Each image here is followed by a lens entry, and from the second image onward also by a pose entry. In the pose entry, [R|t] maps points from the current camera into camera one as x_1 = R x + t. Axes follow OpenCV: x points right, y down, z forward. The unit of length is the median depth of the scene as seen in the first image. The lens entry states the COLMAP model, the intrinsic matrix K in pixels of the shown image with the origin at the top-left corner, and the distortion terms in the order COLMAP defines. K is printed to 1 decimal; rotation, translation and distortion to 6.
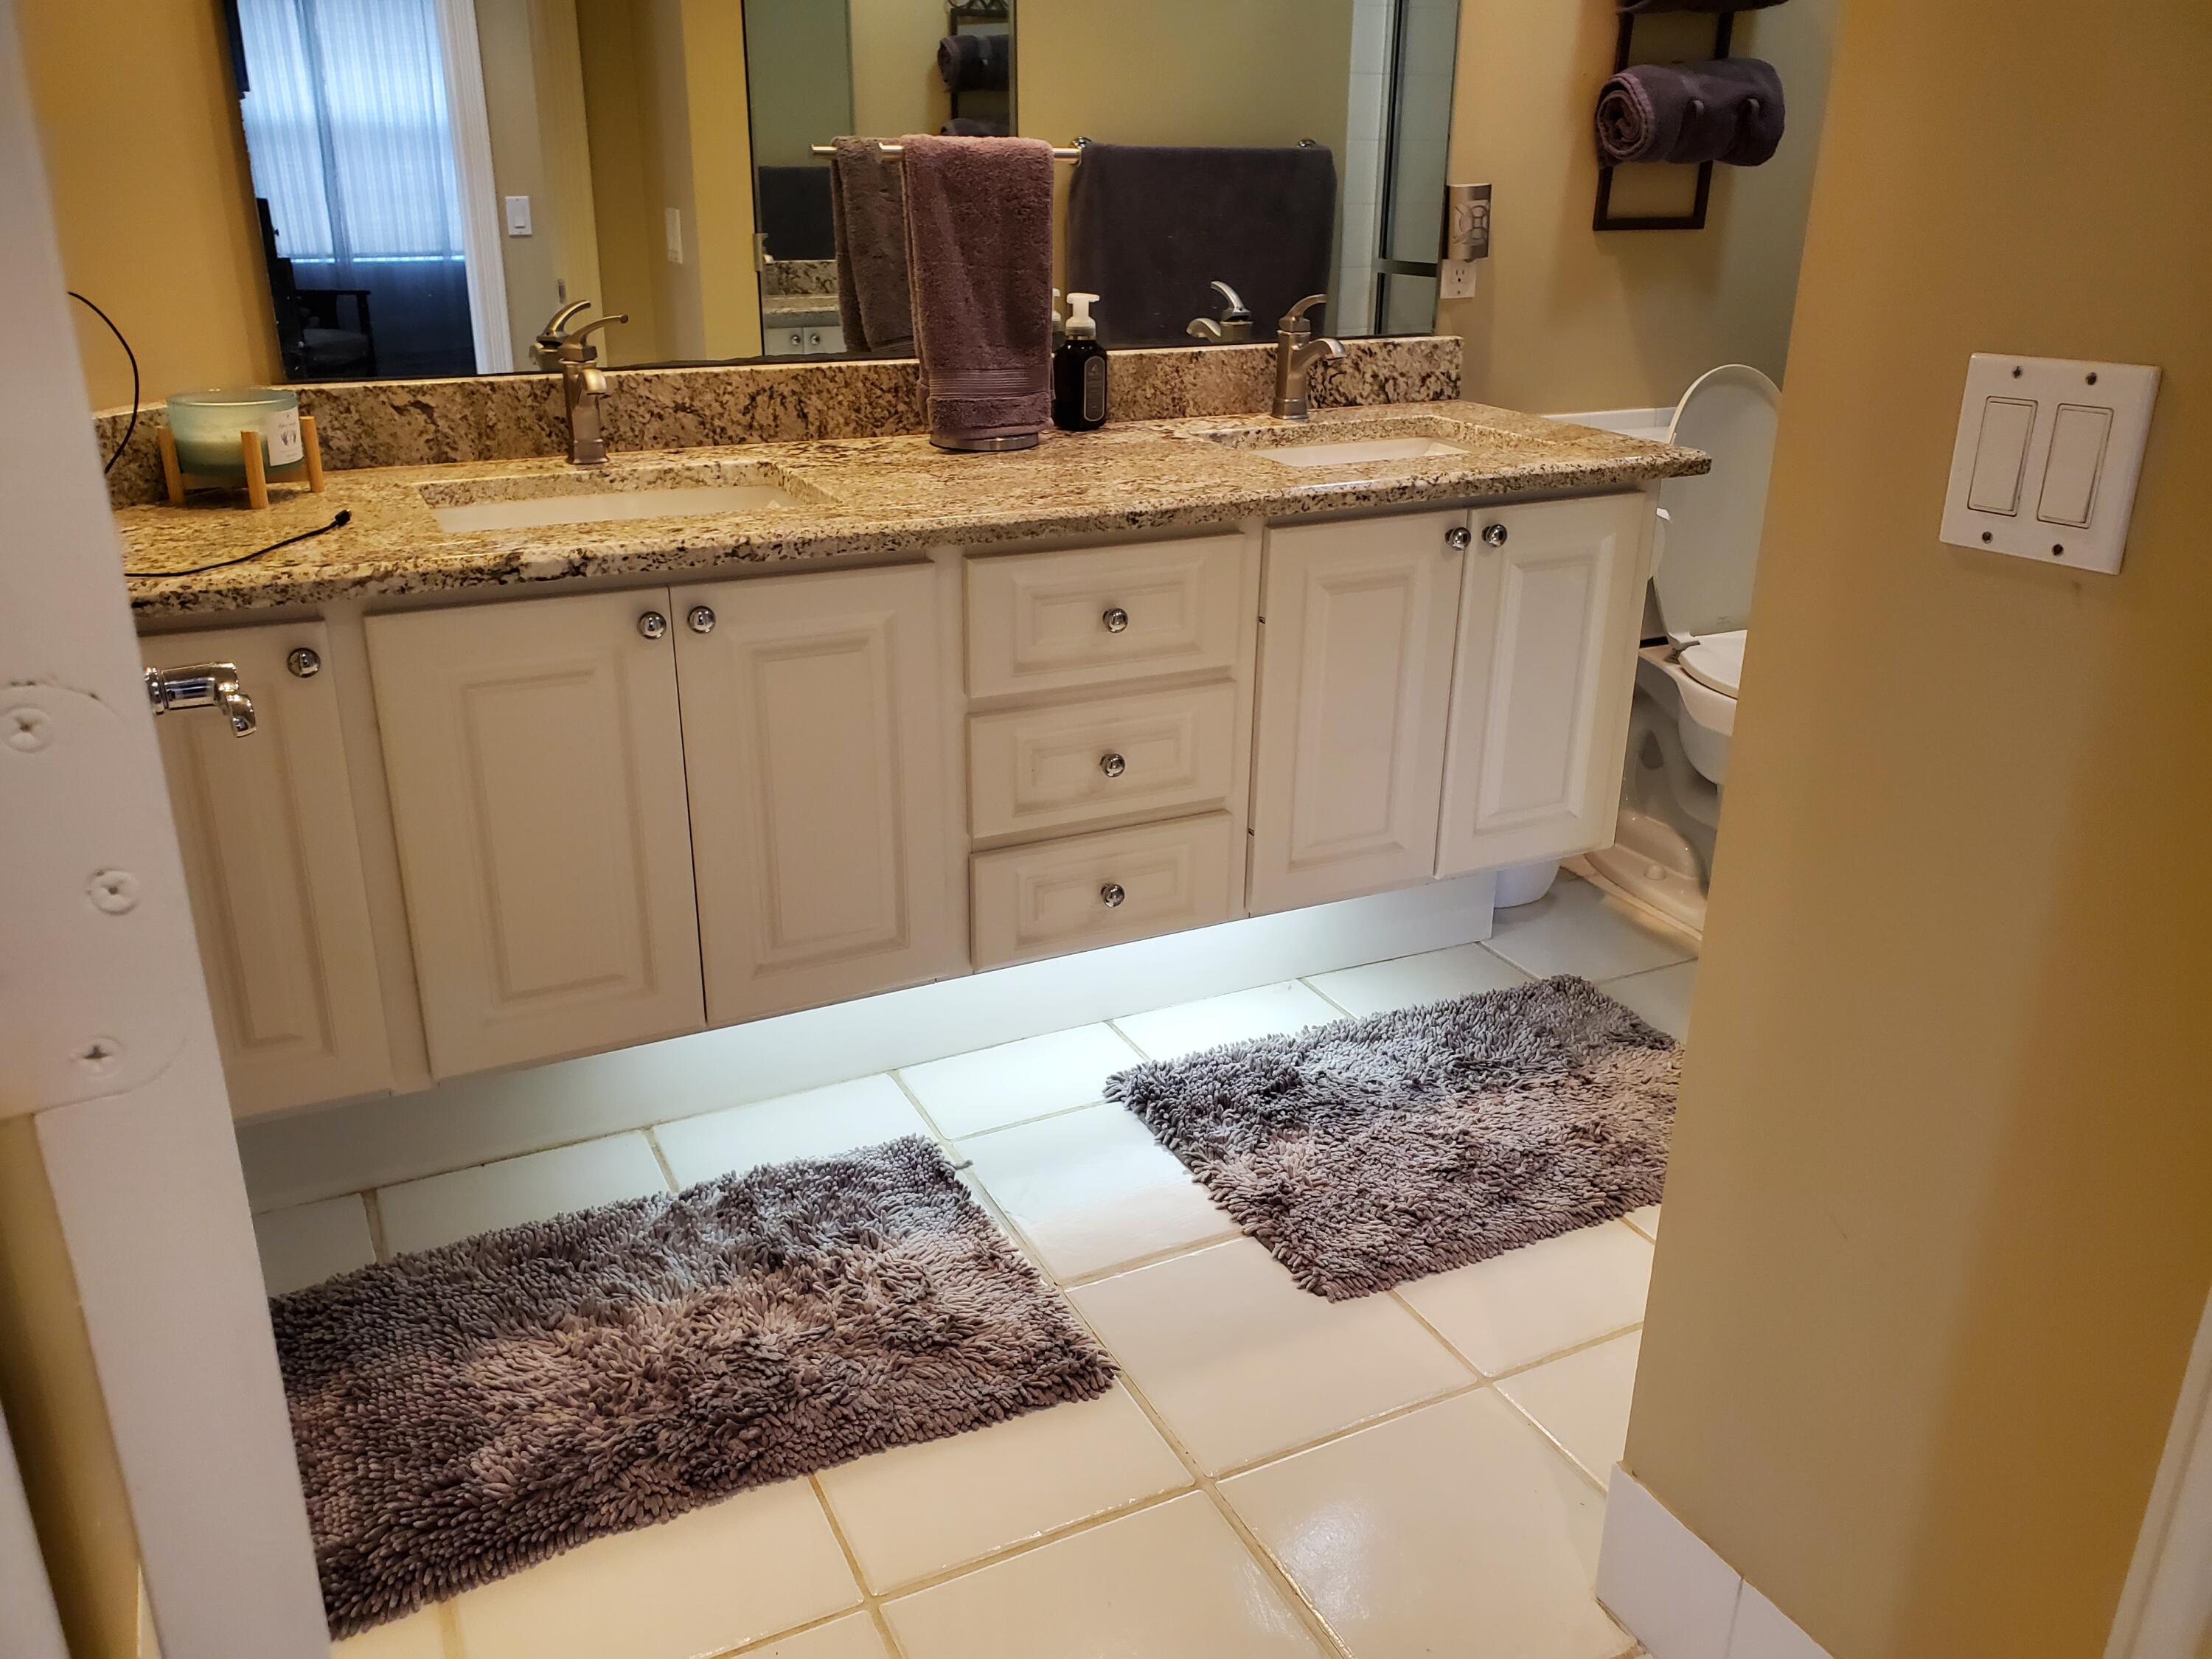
lens RADIAL K [[1719.4, 0, 1105.6], [0, 1719.4, 824.3], [0, 0, 1]] dist [0.033471, -0.014740]
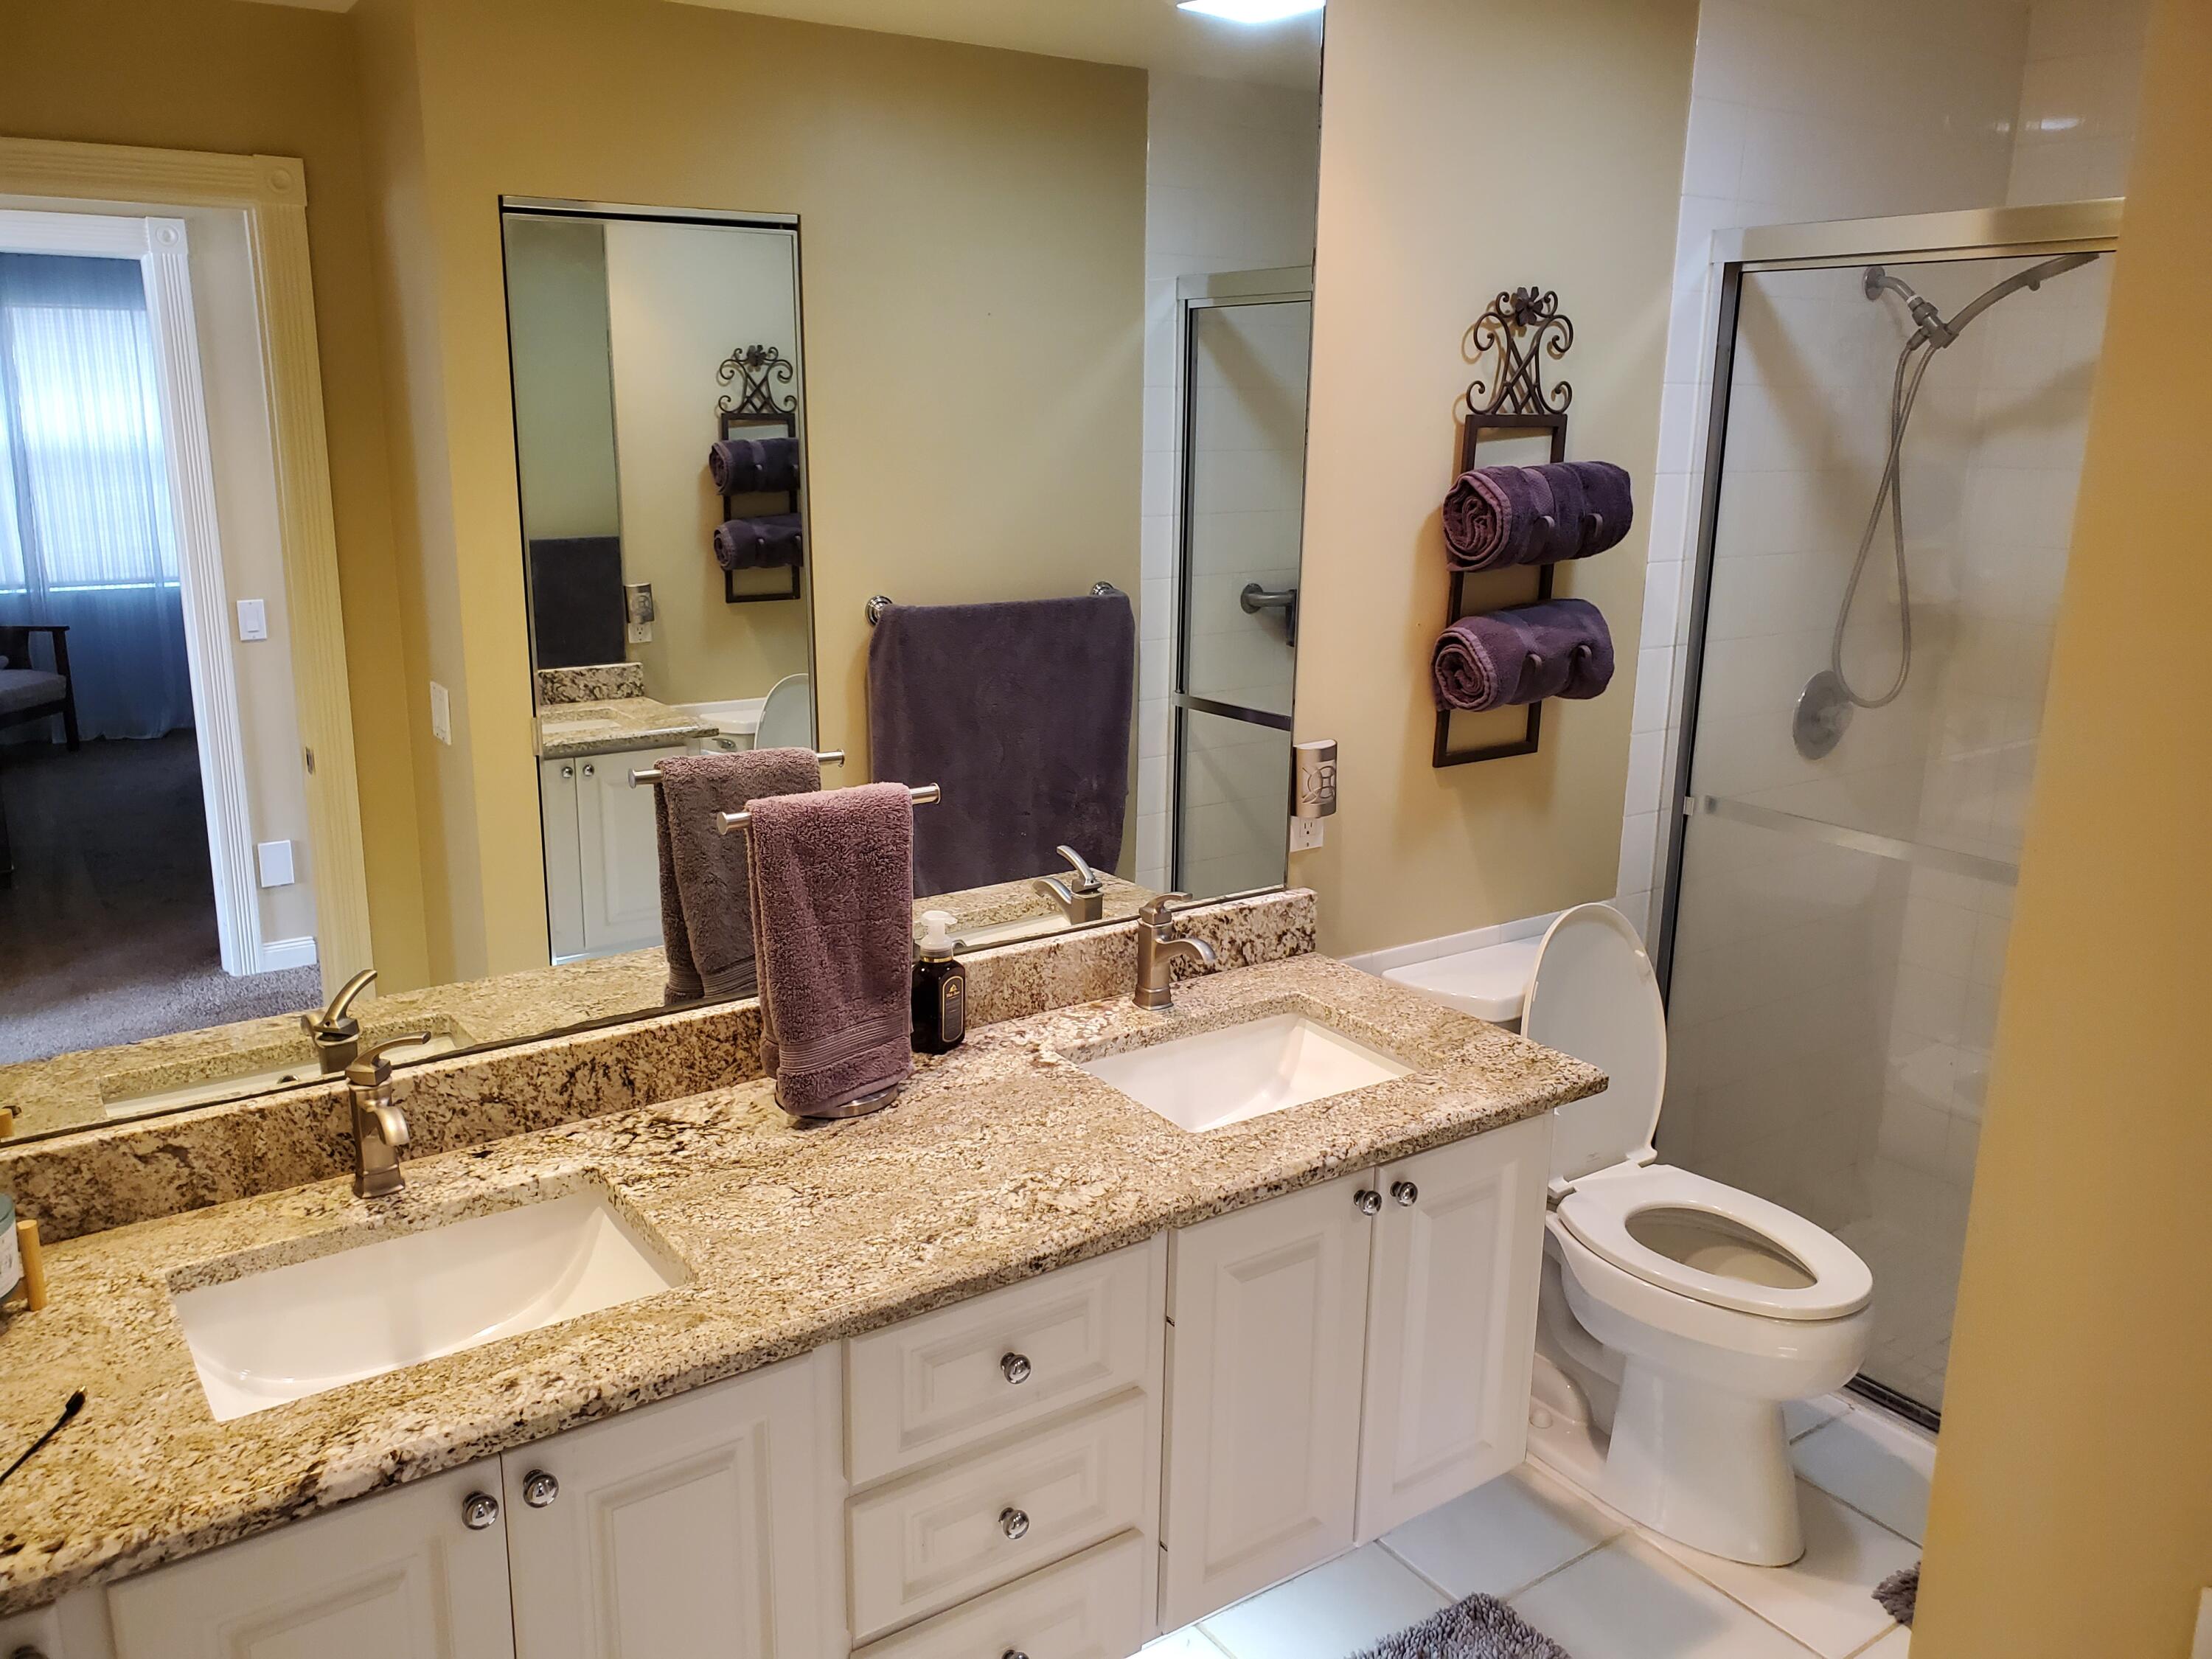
lens RADIAL K [[1719.4, 0, 1088.5], [0, 1719.4, 837.2], [0, 0, 1]] dist [0.033471, -0.014740]
pose [[0.989716, -0.031633, 0.139504, -0.060866], [0.048271, 0.991894, -0.117540, -0.239697], [-0.134655, 0.123065, 0.983221, 0.084336]]
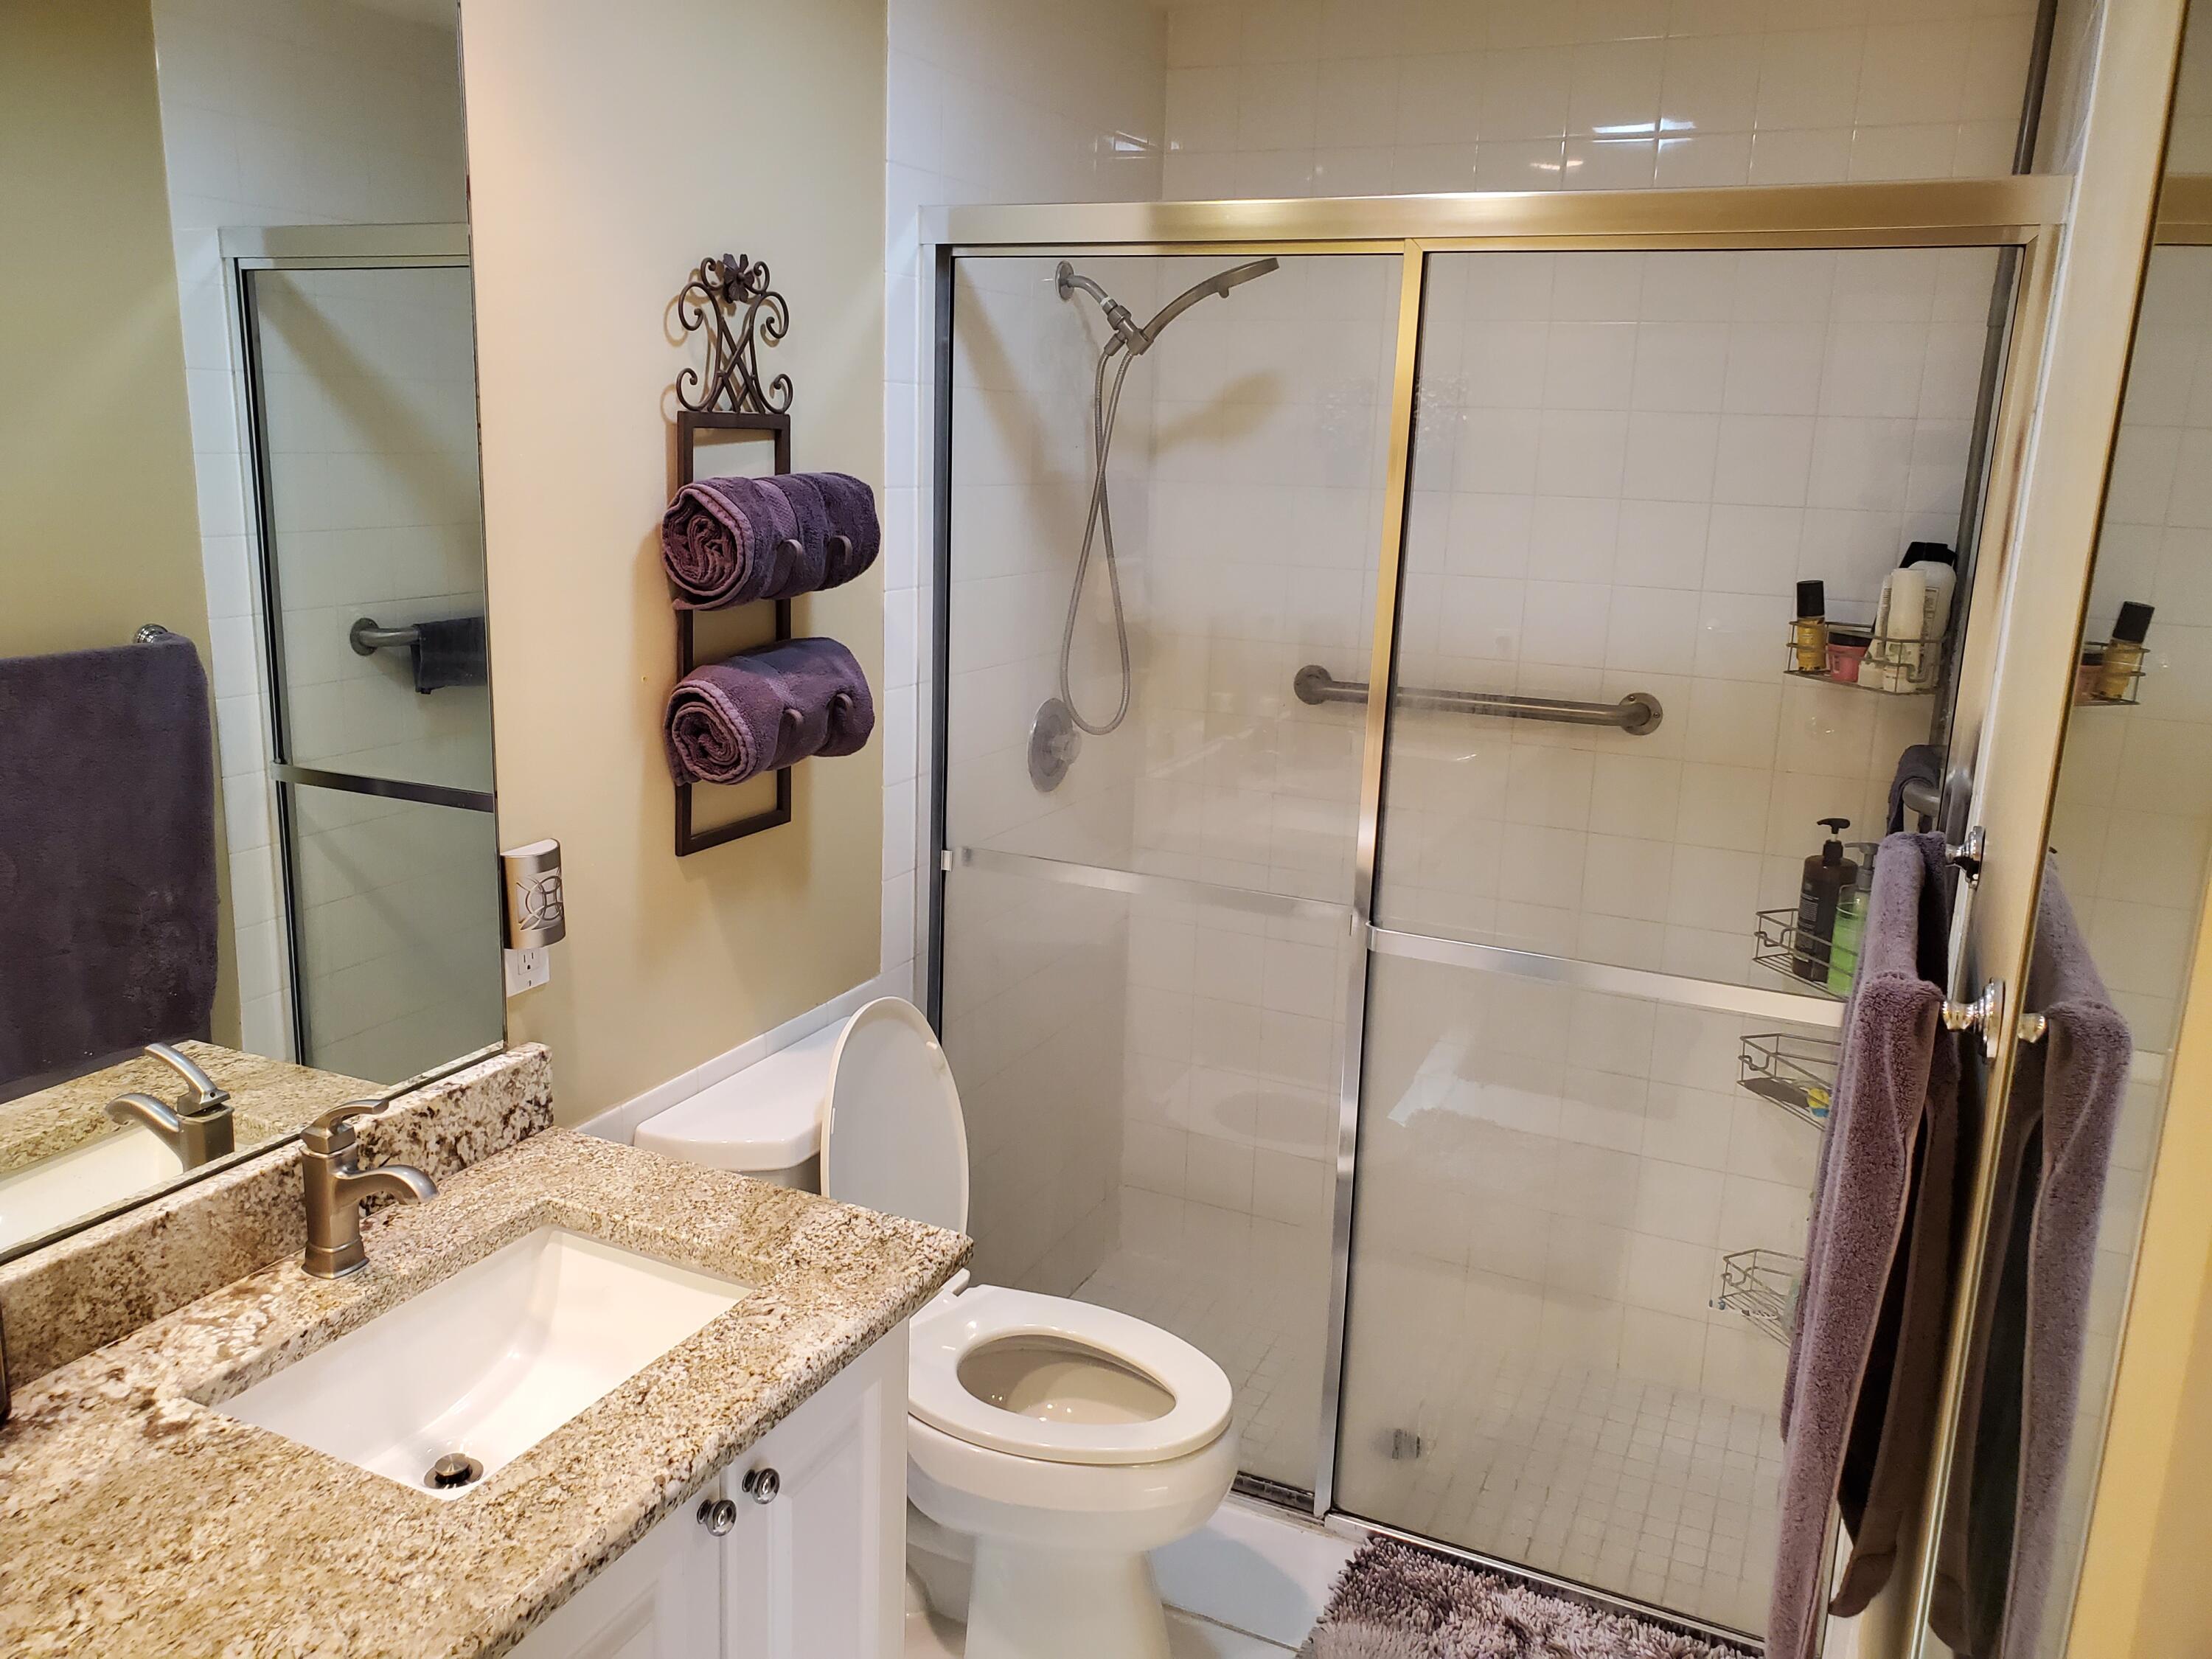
lens RADIAL K [[1719.4, 0, 1075.8], [0, 1719.4, 807.8], [0, 0, 1]] dist [0.033471, -0.014740]
pose [[0.791835, -0.115286, 0.599756, -0.043793], [0.198970, 0.977142, -0.074864, -0.328200], [-0.577416, 0.178613, 0.796673, 0.339323]]
